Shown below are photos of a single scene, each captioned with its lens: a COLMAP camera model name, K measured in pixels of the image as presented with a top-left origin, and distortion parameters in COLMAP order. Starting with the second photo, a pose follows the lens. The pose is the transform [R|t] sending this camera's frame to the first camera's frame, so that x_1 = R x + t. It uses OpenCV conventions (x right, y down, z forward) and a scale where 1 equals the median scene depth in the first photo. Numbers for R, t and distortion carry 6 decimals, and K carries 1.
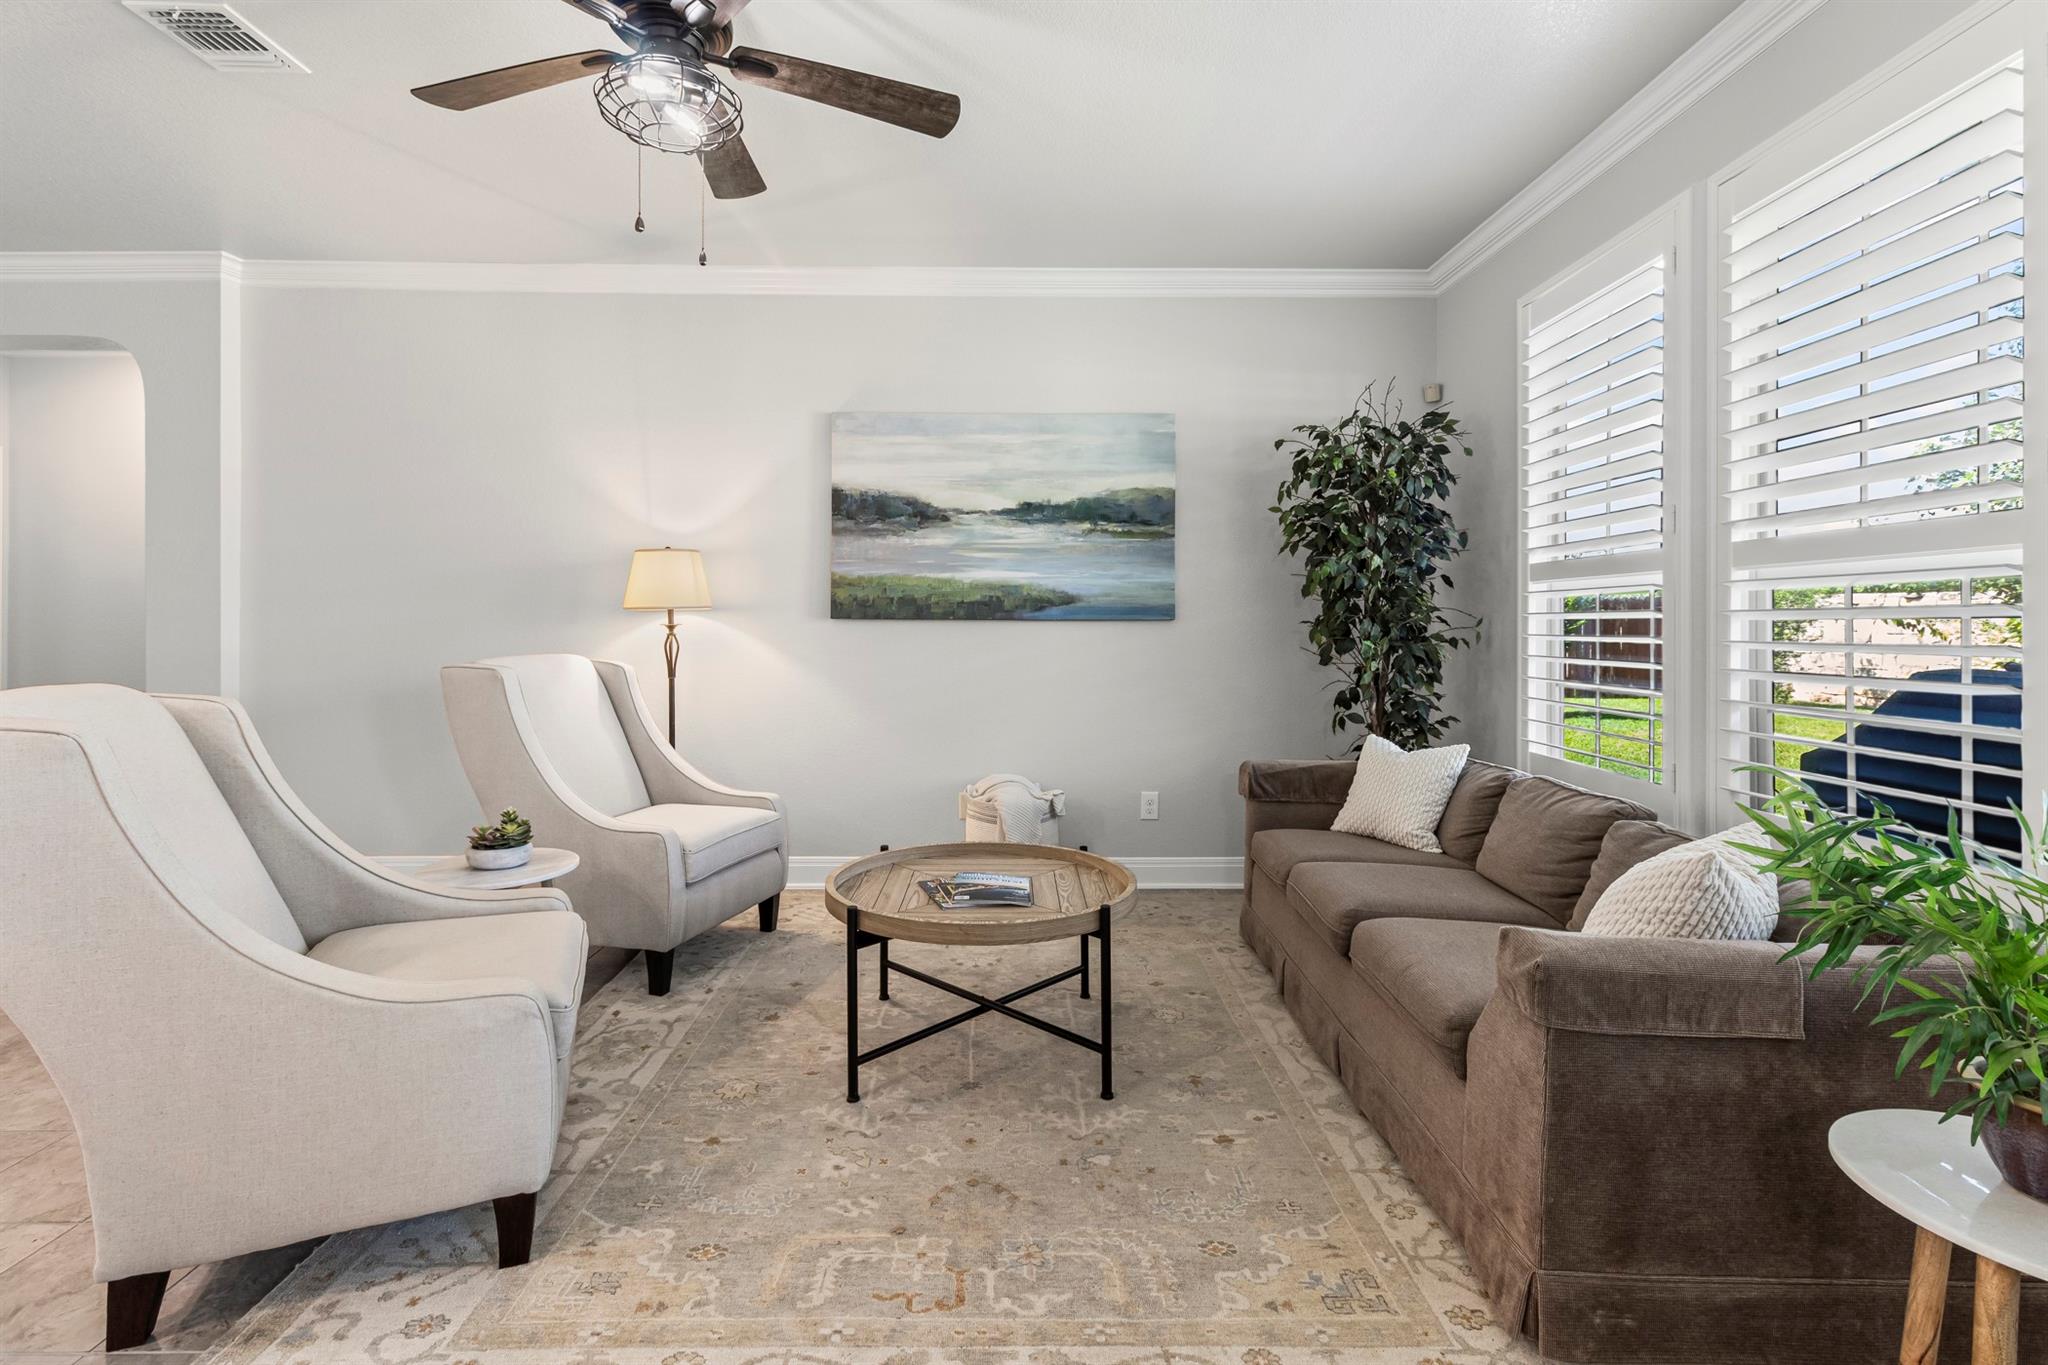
lens RADIAL K [[963.0, 0, 1028.0], [0, 963.0, 635.7], [0, 0, 1]] dist [-0.000256, 0.000153]
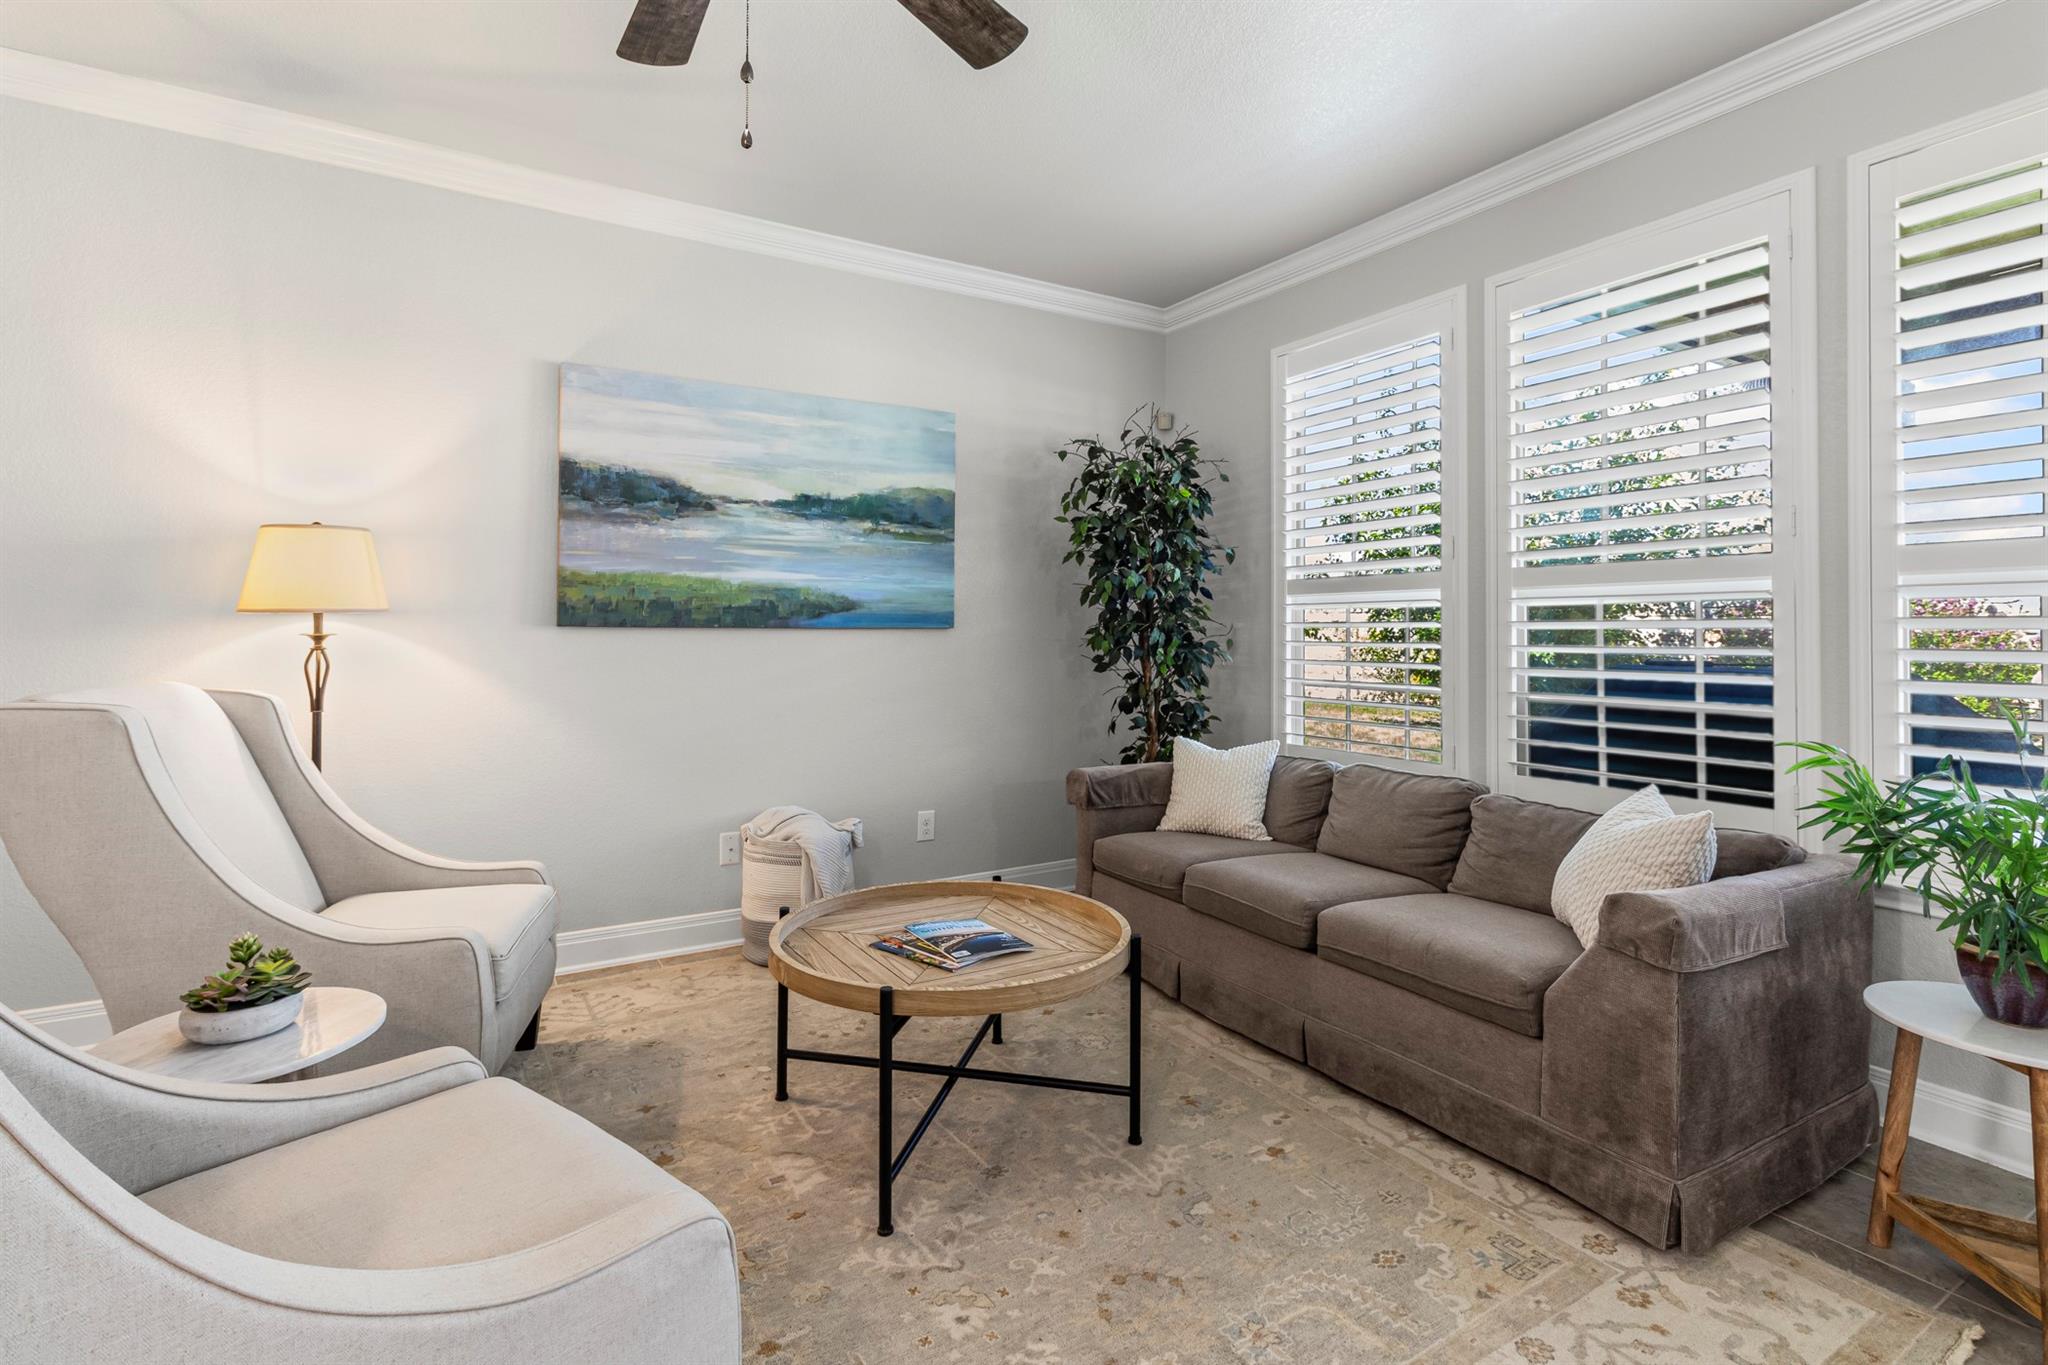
lens RADIAL K [[967.6, 0, 1025.3], [0, 967.6, 624.8], [0, 0, 1]] dist [-0.001021, -0.000147]
pose [[0.859973, 0.002116, 0.510336, -0.279871], [0.007533, 0.999830, -0.016839, -0.002984], [-0.510284, 0.018326, 0.859810, 0.138994]]
